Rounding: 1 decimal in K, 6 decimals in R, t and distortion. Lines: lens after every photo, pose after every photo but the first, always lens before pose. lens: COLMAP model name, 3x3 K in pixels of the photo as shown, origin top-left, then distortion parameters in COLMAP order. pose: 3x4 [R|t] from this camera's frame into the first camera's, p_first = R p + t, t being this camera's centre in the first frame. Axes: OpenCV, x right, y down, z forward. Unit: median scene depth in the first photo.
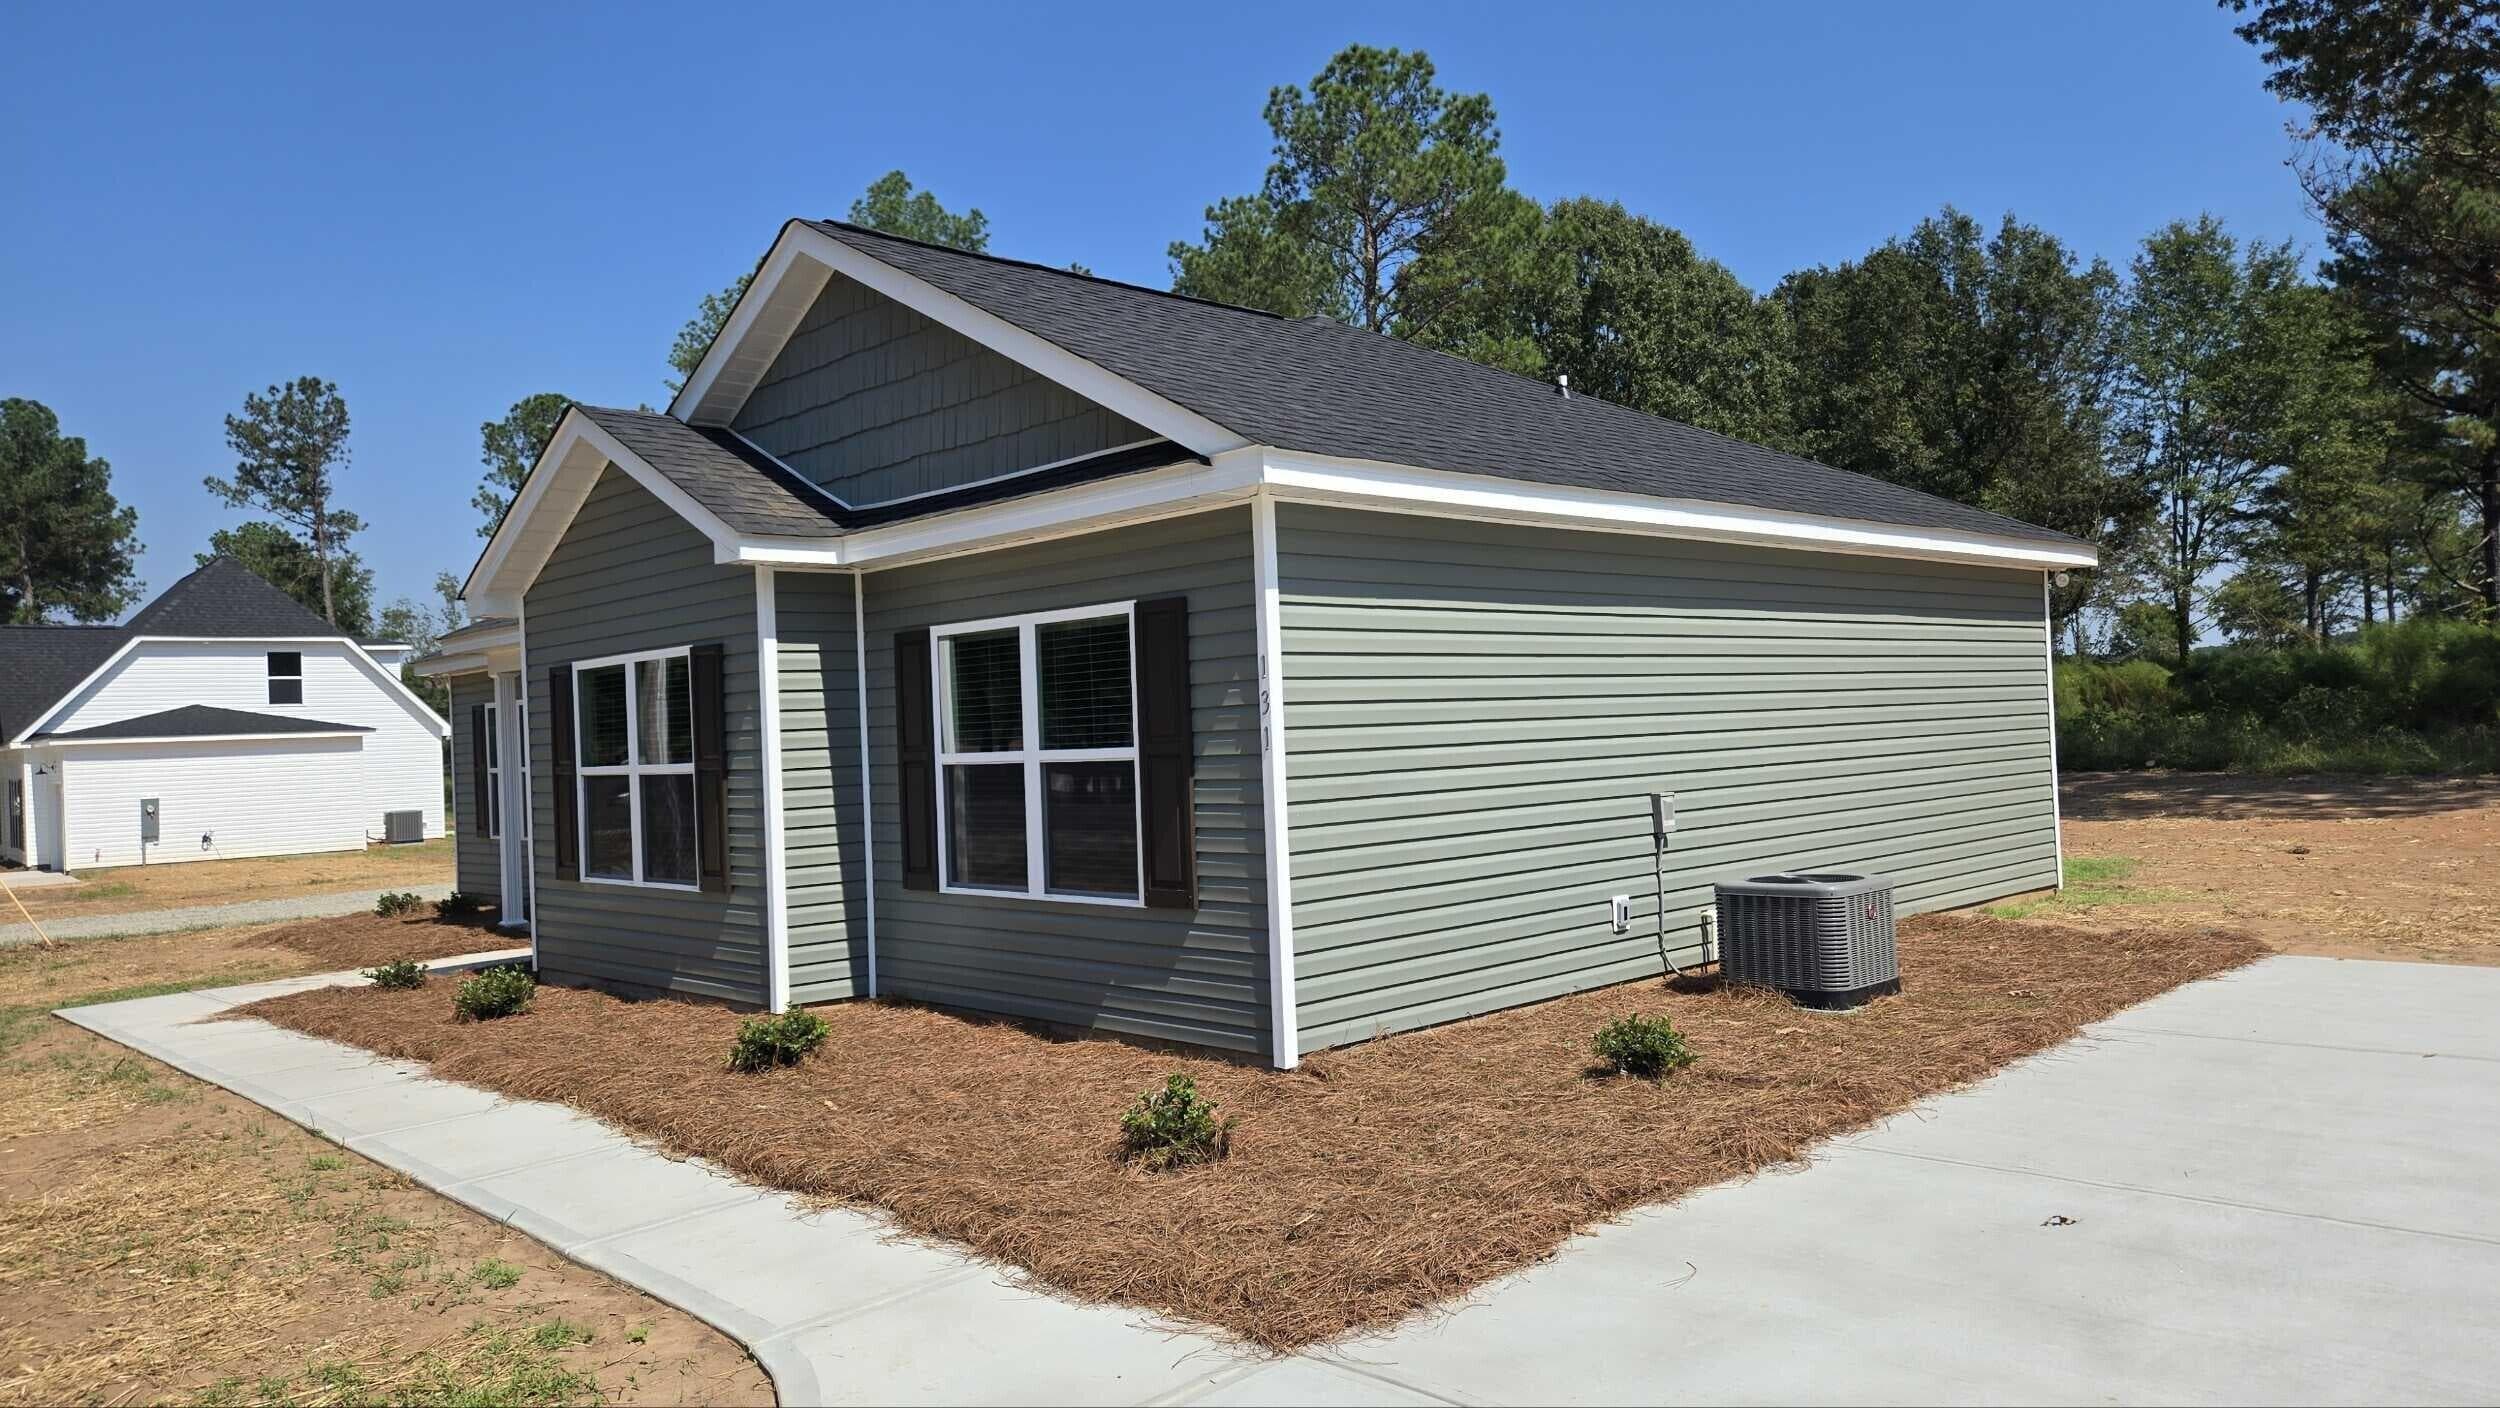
lens RADIAL K [[1646.8, 0, 1281.8], [0, 1646.8, 705.8], [0, 0, 1]] dist [0.038499, 0.000124]
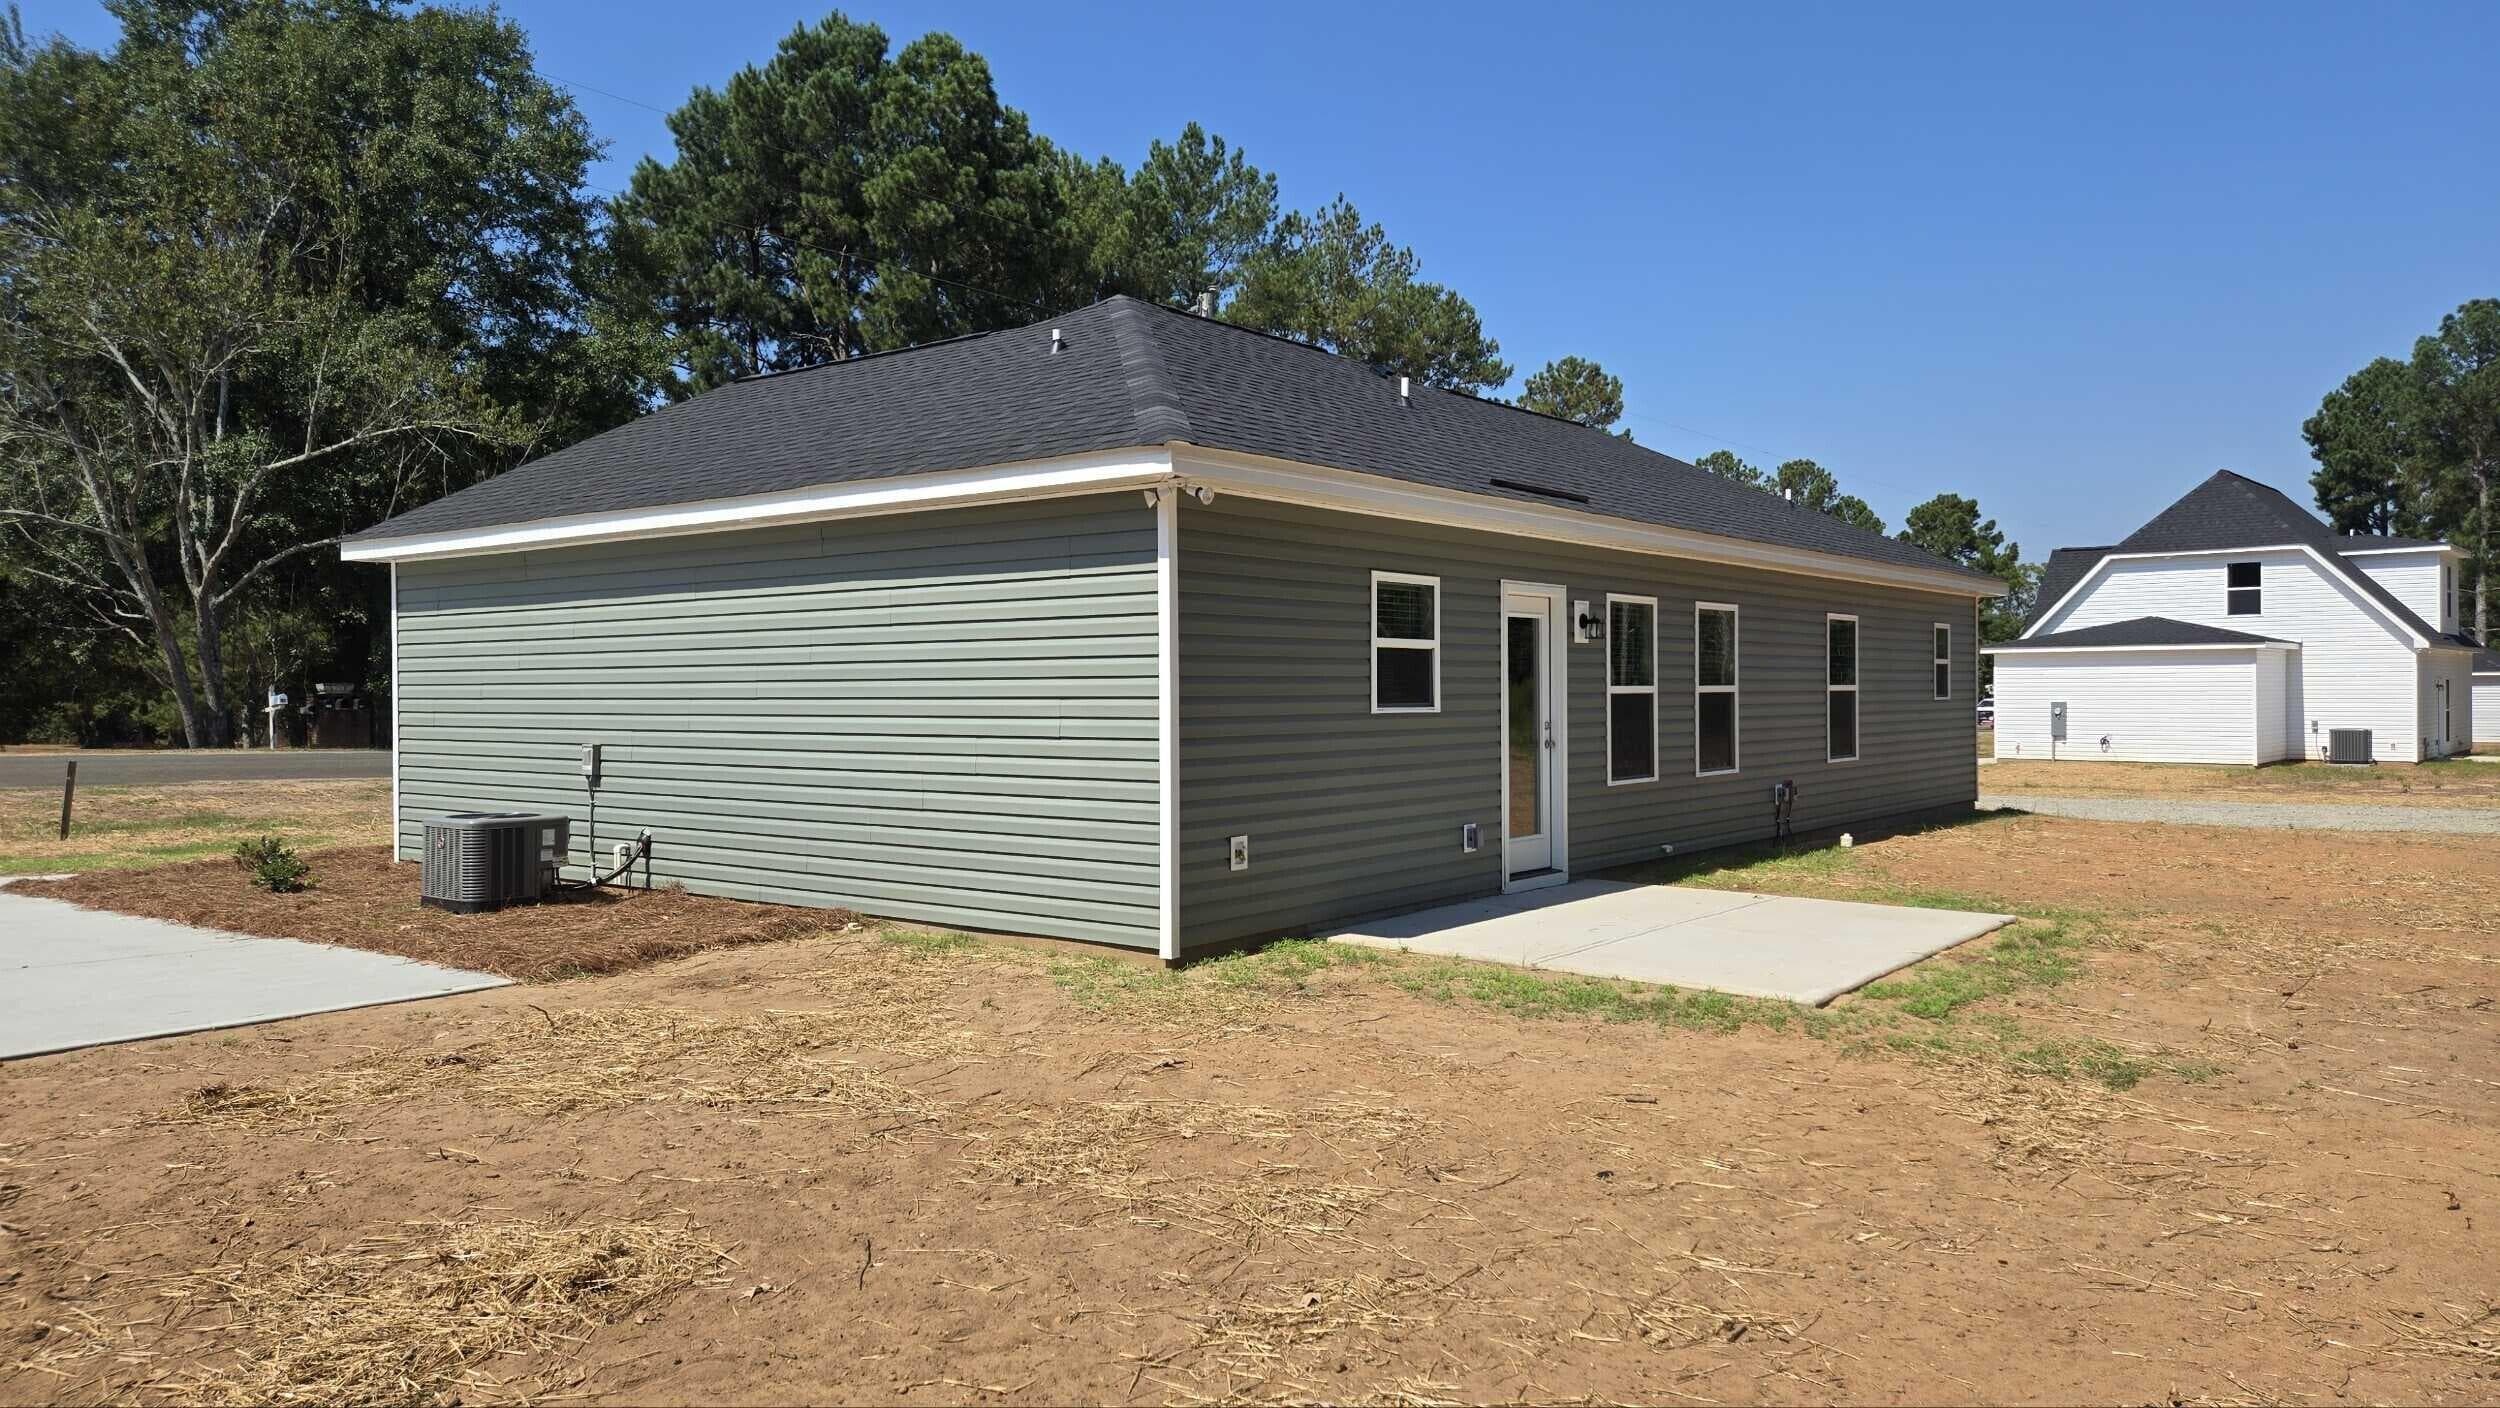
lens RADIAL K [[1677.4, 0, 1282.2], [0, 1677.4, 710.4], [0, 0, 1]] dist [0.048849, -0.003002]
pose [[0.141216, 0.051181, -0.988655, 0.376781], [0.015111, 0.998435, 0.053845, -0.008458], [0.989863, -0.022543, 0.140222, 0.316550]]
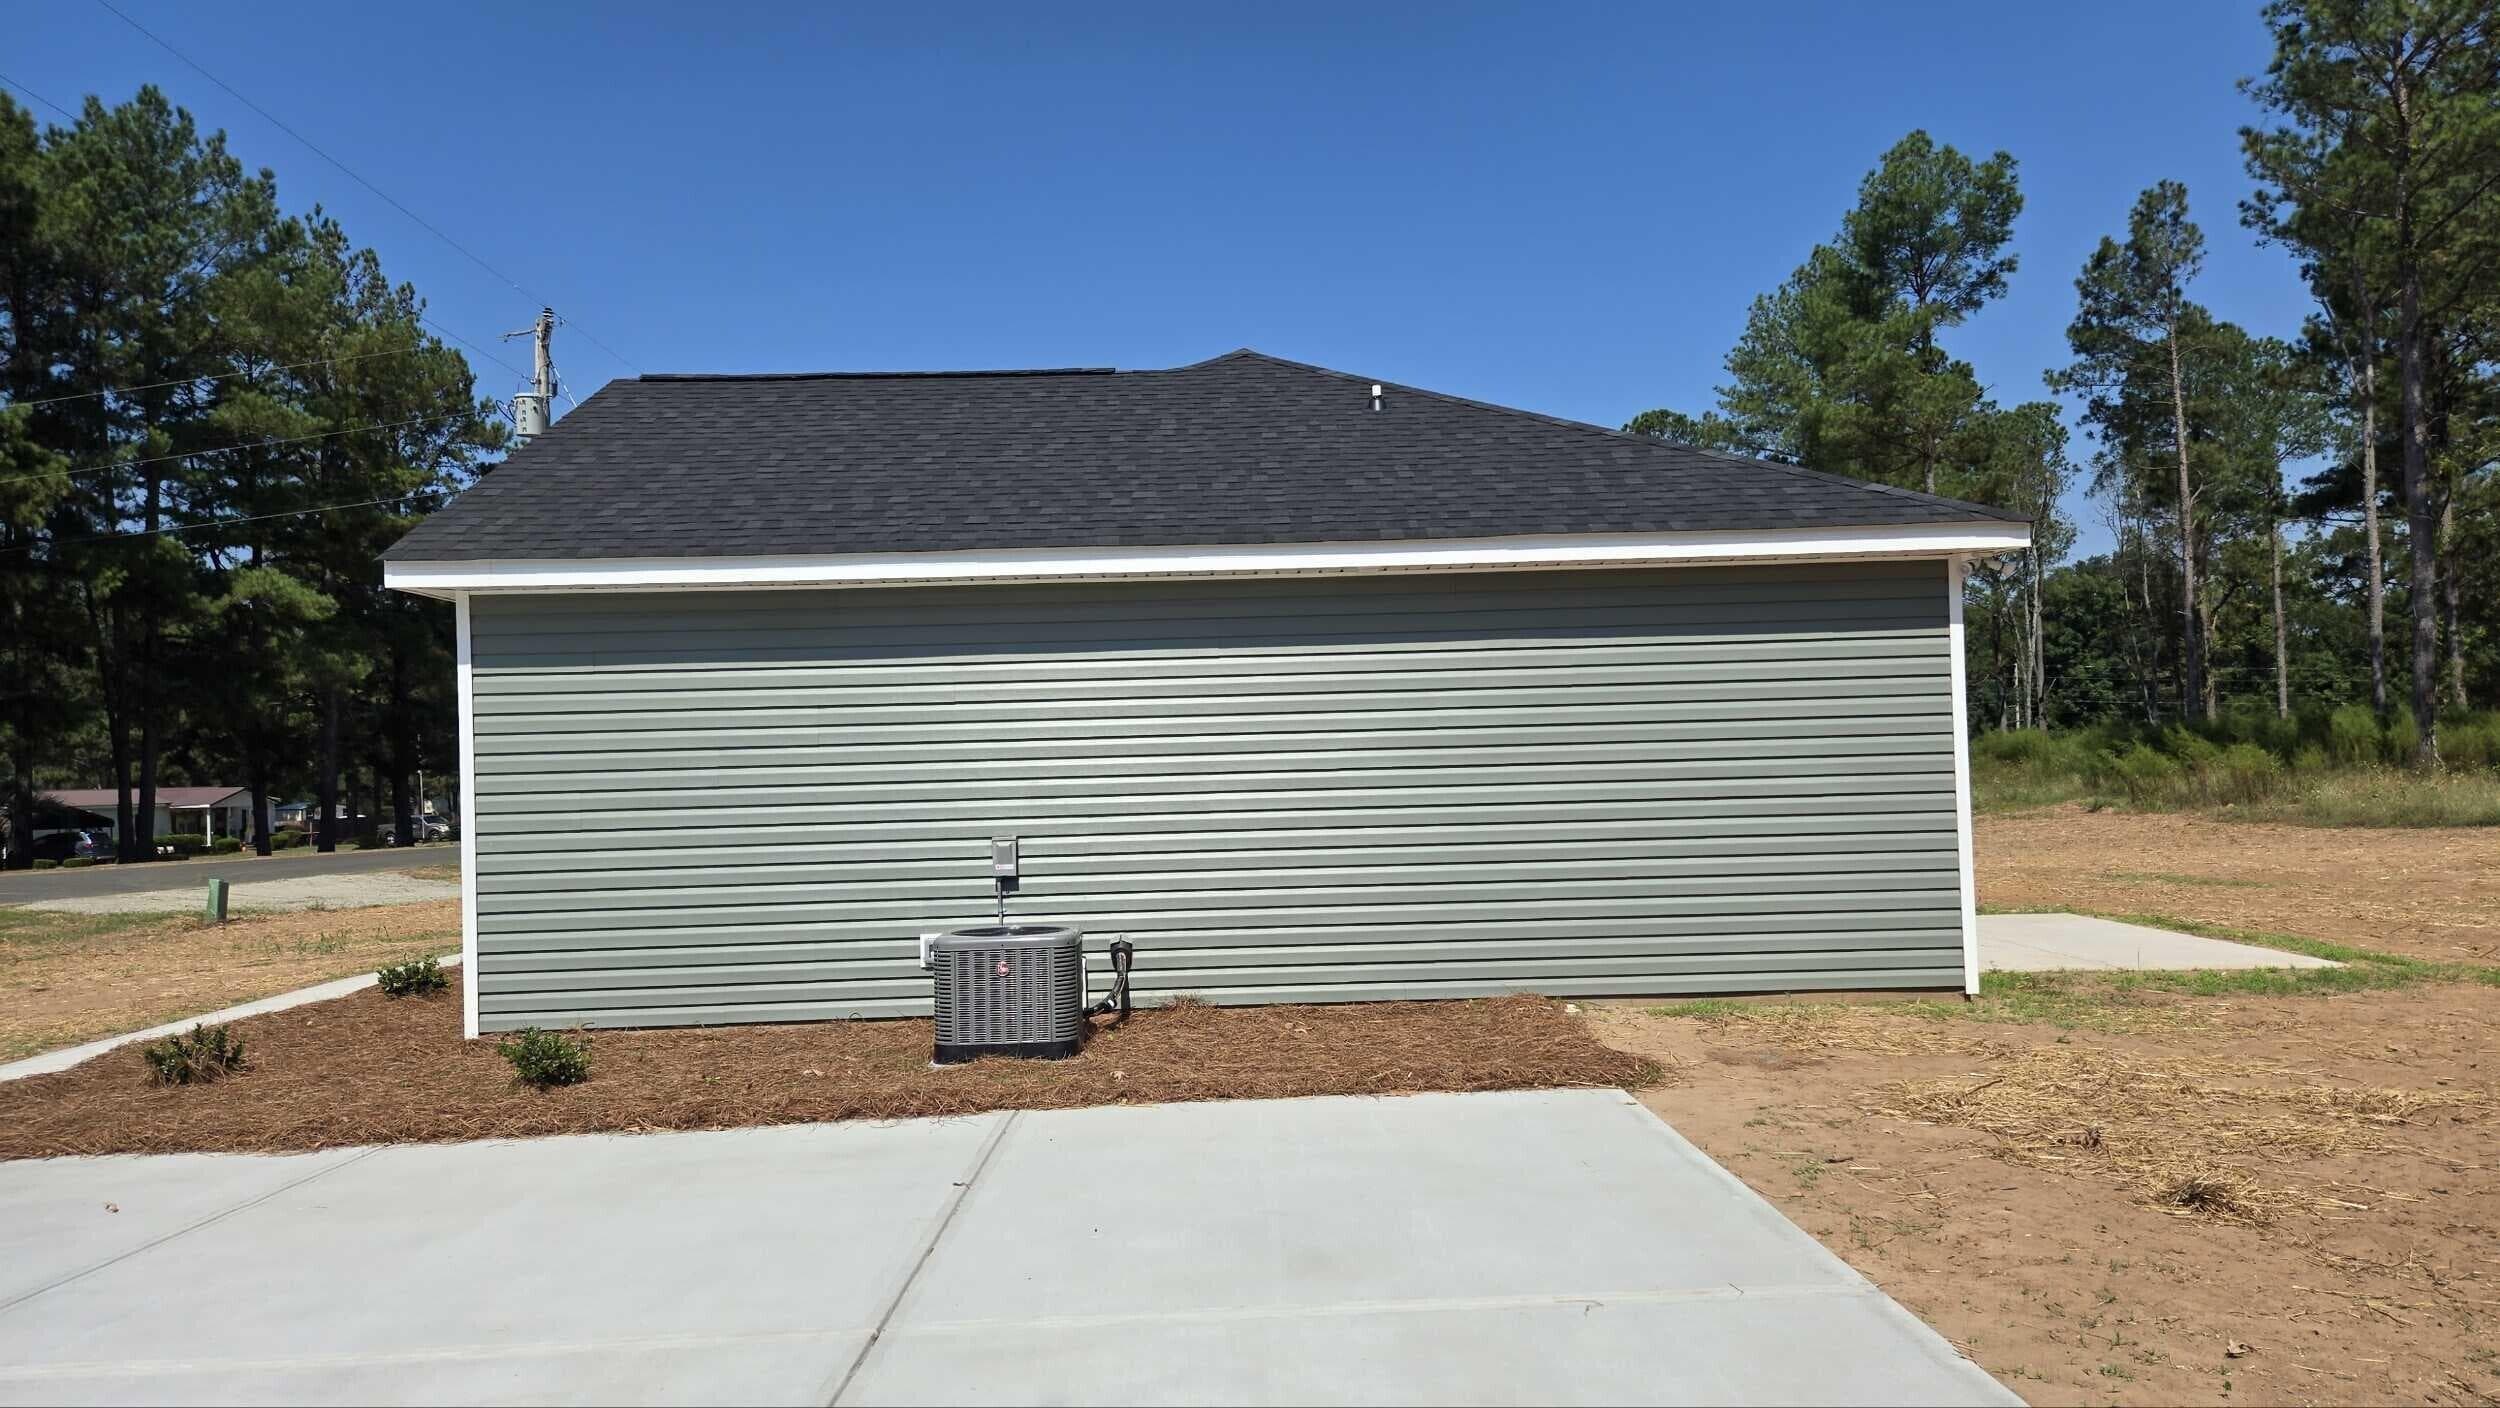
lens RADIAL K [[1646.8, 0, 1281.8], [0, 1646.8, 705.8], [0, 0, 1]] dist [0.038499, 0.000124]
pose [[0.736640, -0.003042, -0.676279, 0.244271], [0.010073, 0.999928, 0.006475, -0.007511], [0.676211, -0.011582, 0.736617, 0.088816]]
